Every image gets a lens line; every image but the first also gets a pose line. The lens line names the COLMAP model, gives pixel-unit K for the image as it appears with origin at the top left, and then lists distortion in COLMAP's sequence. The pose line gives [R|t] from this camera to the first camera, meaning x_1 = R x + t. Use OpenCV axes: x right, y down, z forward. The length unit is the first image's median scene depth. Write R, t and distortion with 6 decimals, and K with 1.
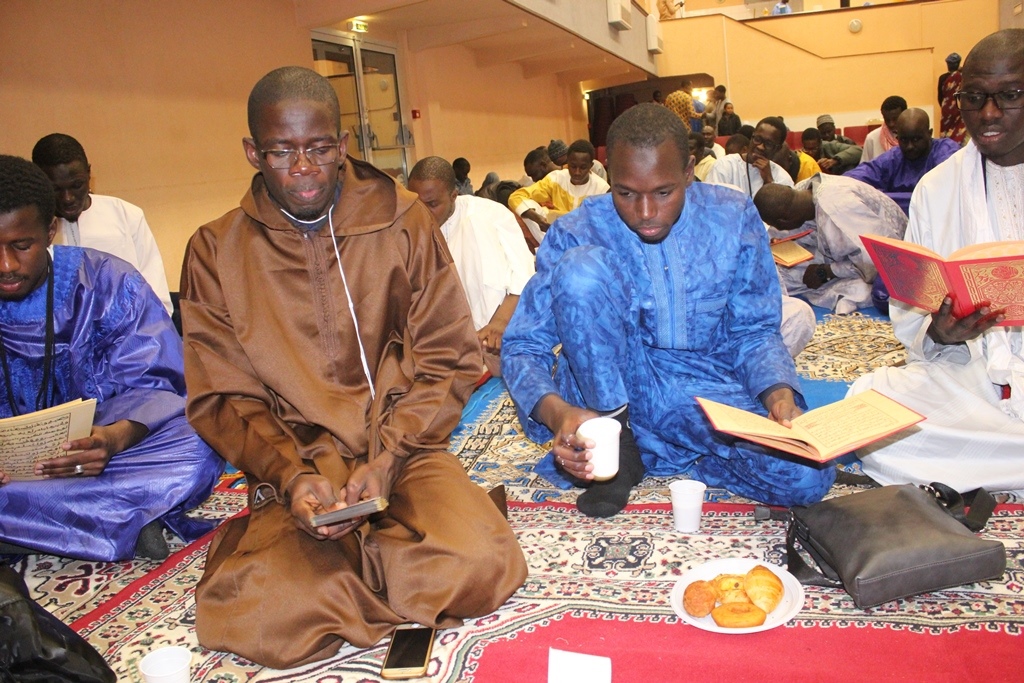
lens RADIAL K [[860.6, 0, 512.0], [0, 860.6, 341.5], [0, 0, 1]] dist [-0.115558, 0.093911]
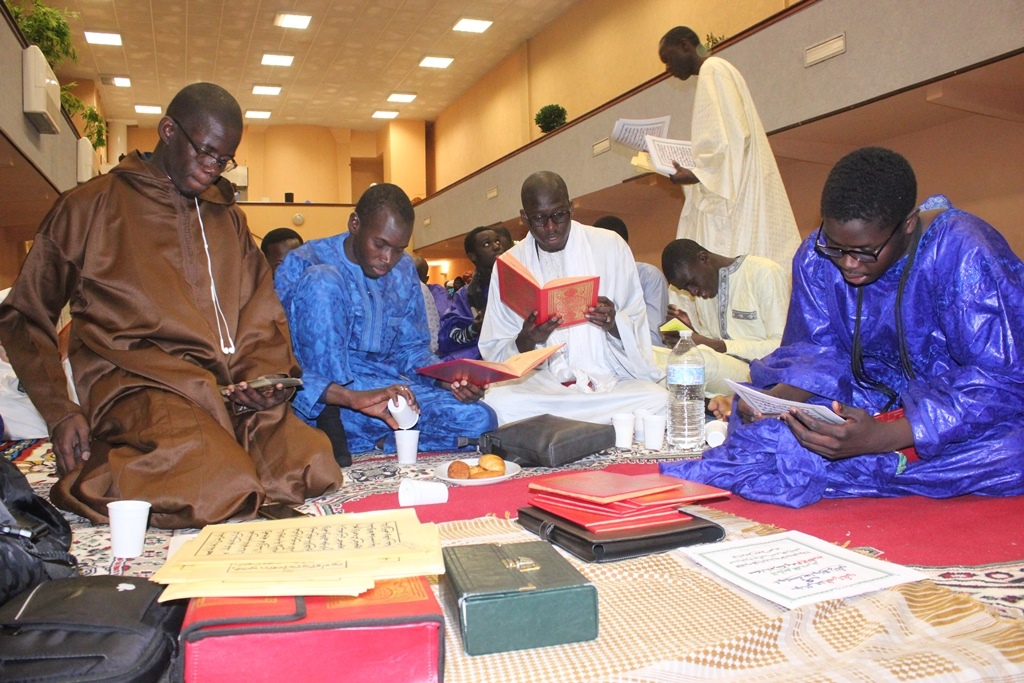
lens RADIAL K [[860.6, 0, 512.0], [0, 860.6, 341.5], [0, 0, 1]] dist [-0.115558, 0.093911]
pose [[0.793523, 0.061188, 0.605457, -0.488261], [0.074443, 0.977699, -0.196373, 0.296410], [-0.603970, 0.200898, 0.771272, -0.205113]]
